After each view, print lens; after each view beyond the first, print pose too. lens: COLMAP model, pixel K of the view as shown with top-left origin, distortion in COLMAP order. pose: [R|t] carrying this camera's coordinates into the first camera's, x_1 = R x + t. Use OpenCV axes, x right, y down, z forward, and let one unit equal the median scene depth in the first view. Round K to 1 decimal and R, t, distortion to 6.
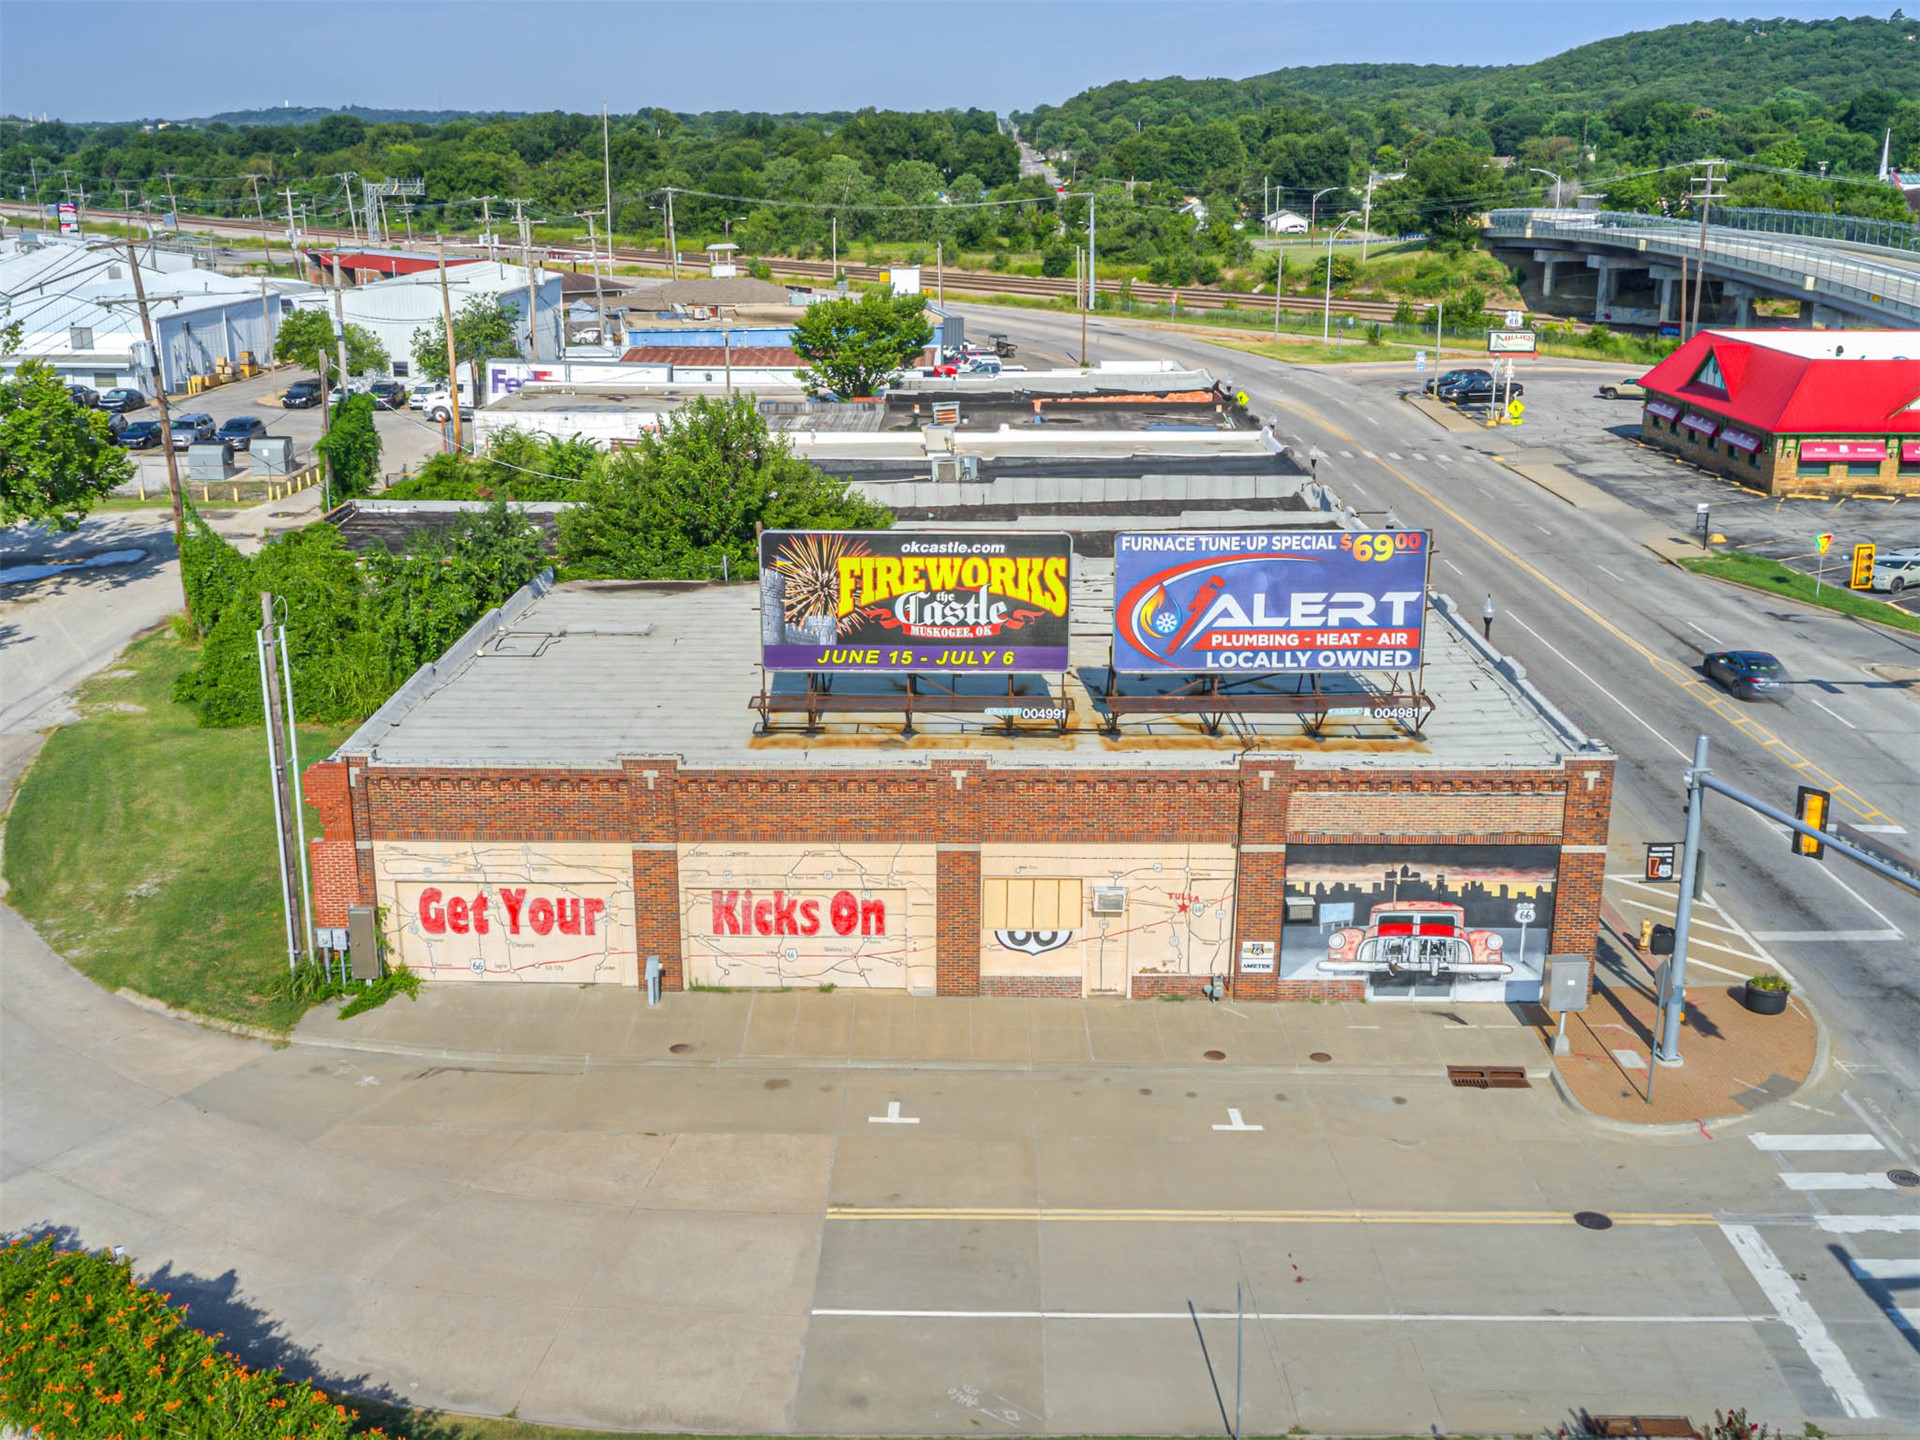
lens RADIAL K [[1957.9, 0, 960.0], [0, 1957.9, 720.0], [0, 0, 1]] dist [0.038454, -0.093735]
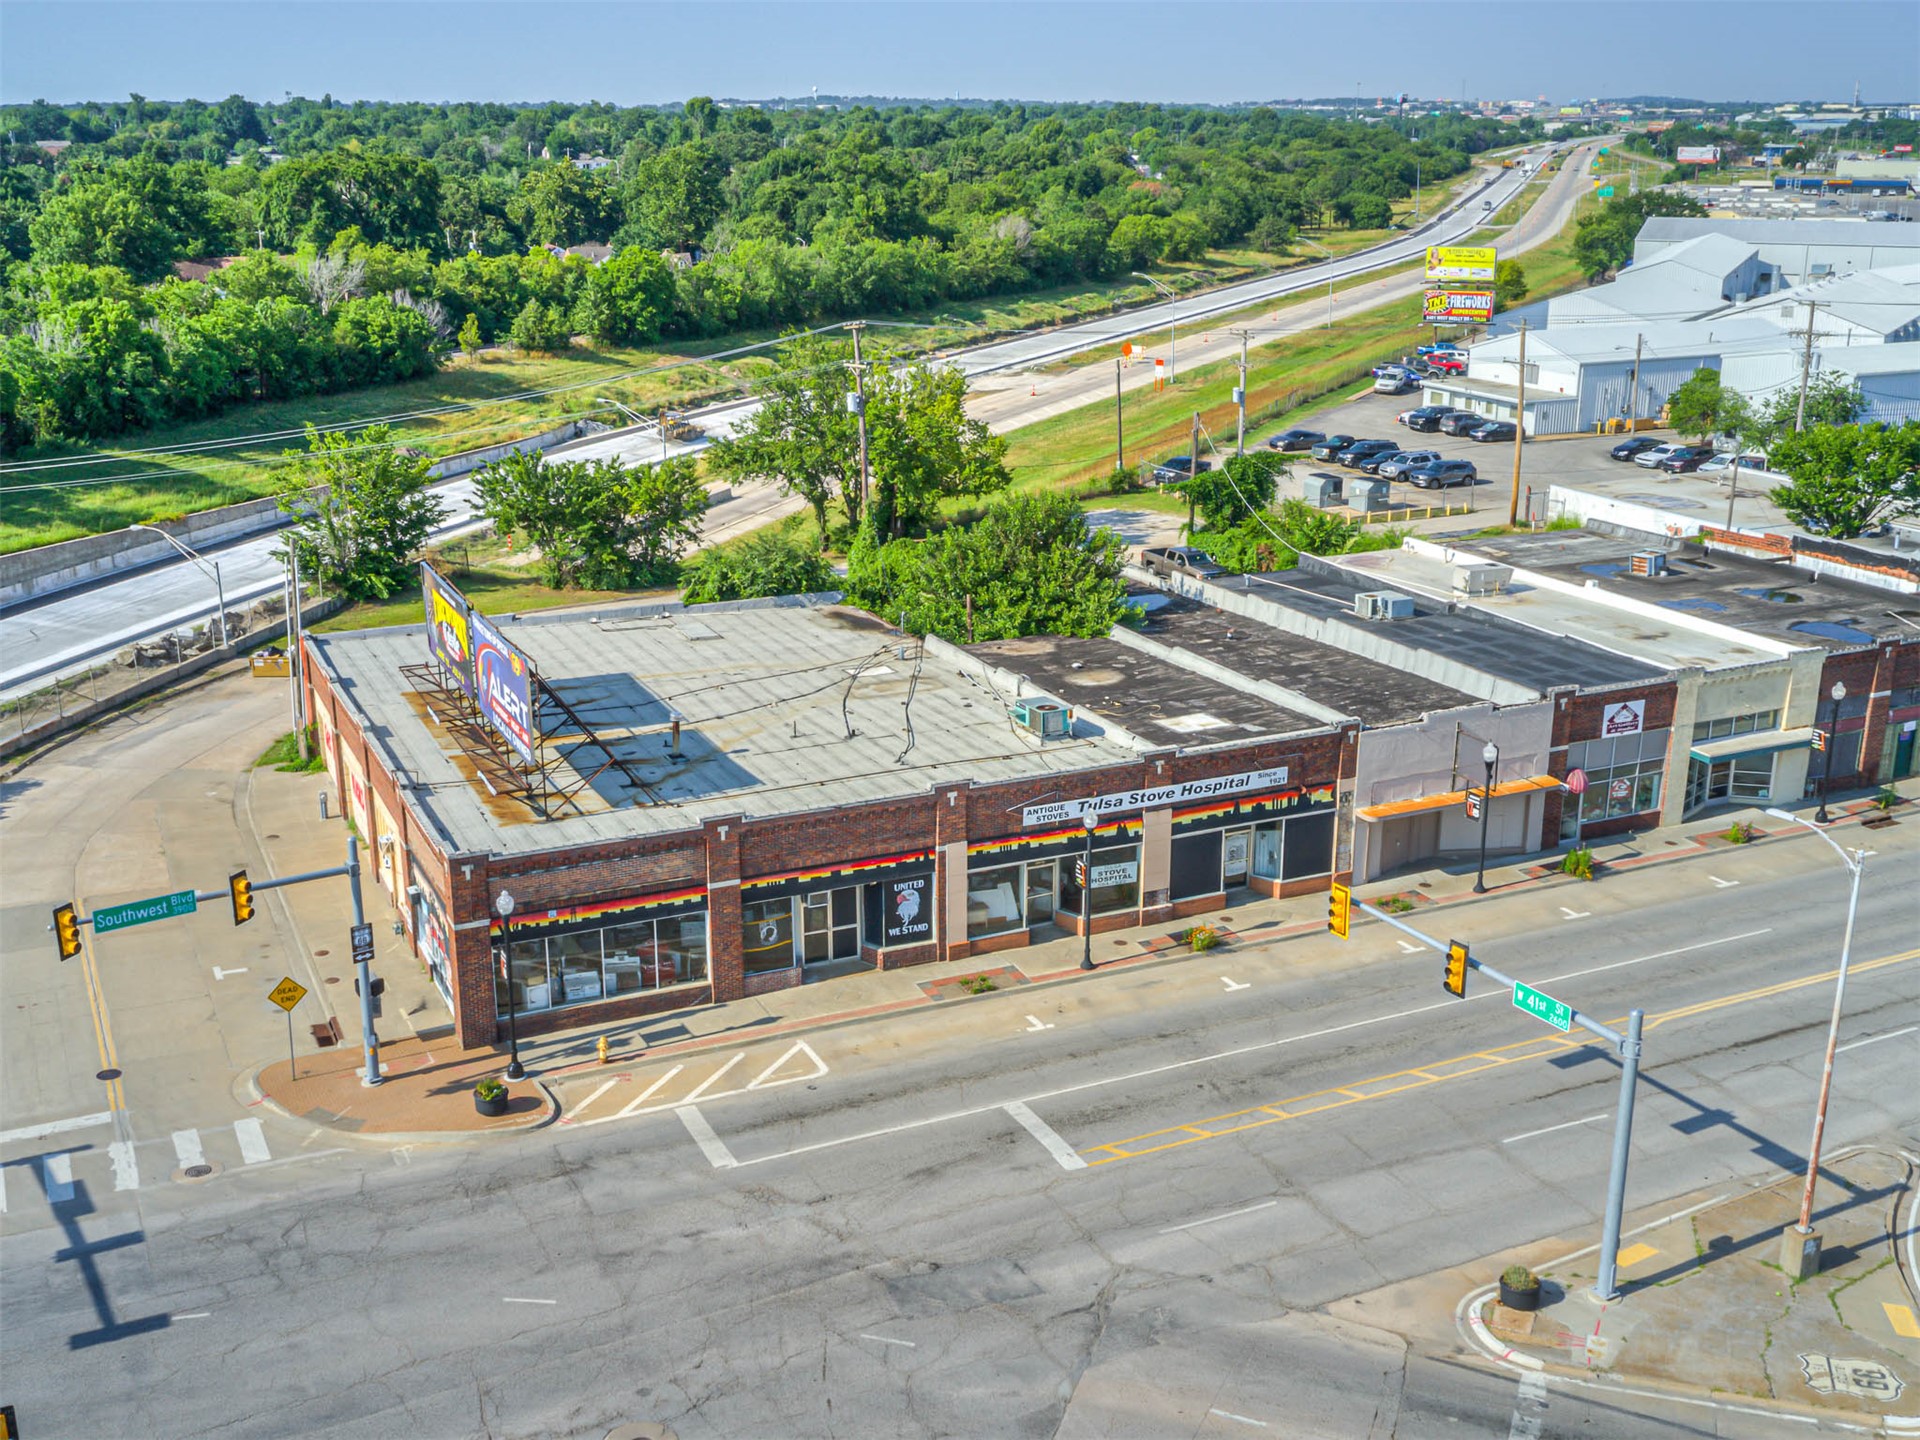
lens RADIAL K [[1964.2, 0, 960.0], [0, 1964.2, 720.0], [0, 0, 1]] dist [0.055401, -0.125655]
pose [[0.434947, 0.261107, -0.861768, 1.501073], [-0.251933, 0.954101, 0.161929, -0.344690], [0.864495, 0.146677, 0.480765, 0.634265]]
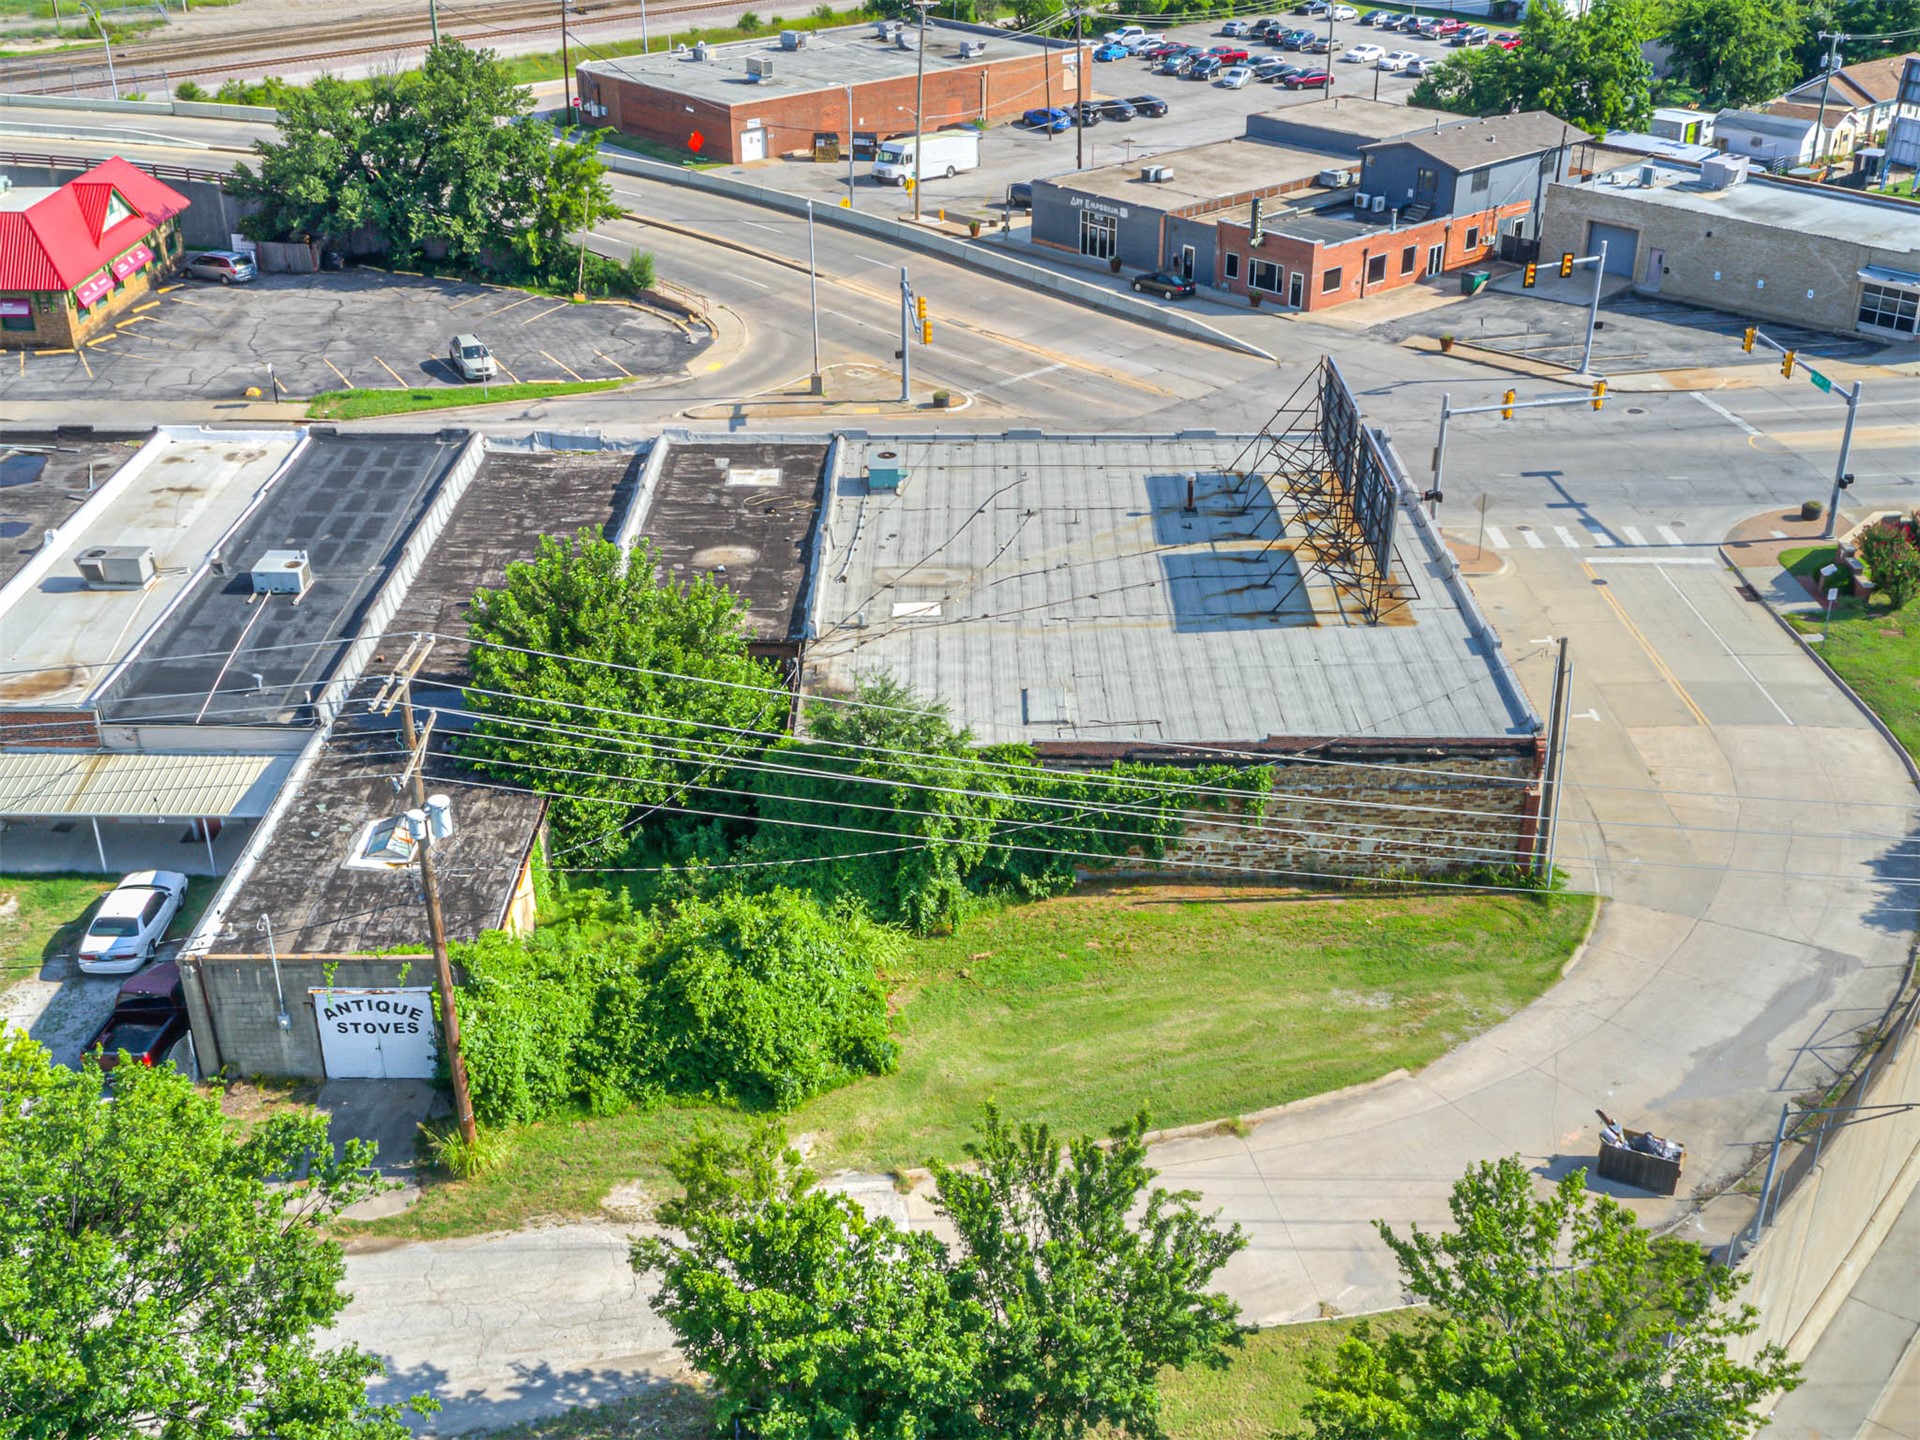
lens RADIAL K [[2076.5, 0, 956.3], [0, 2076.5, 767.7], [0, 0, 1]] dist [0.055759, -0.126333]
pose [[0.002258, -0.475529, 0.879697, -1.605809], [0.282052, 0.844285, 0.455663, -0.739712], [-0.959396, 0.247092, 0.136031, 1.168188]]
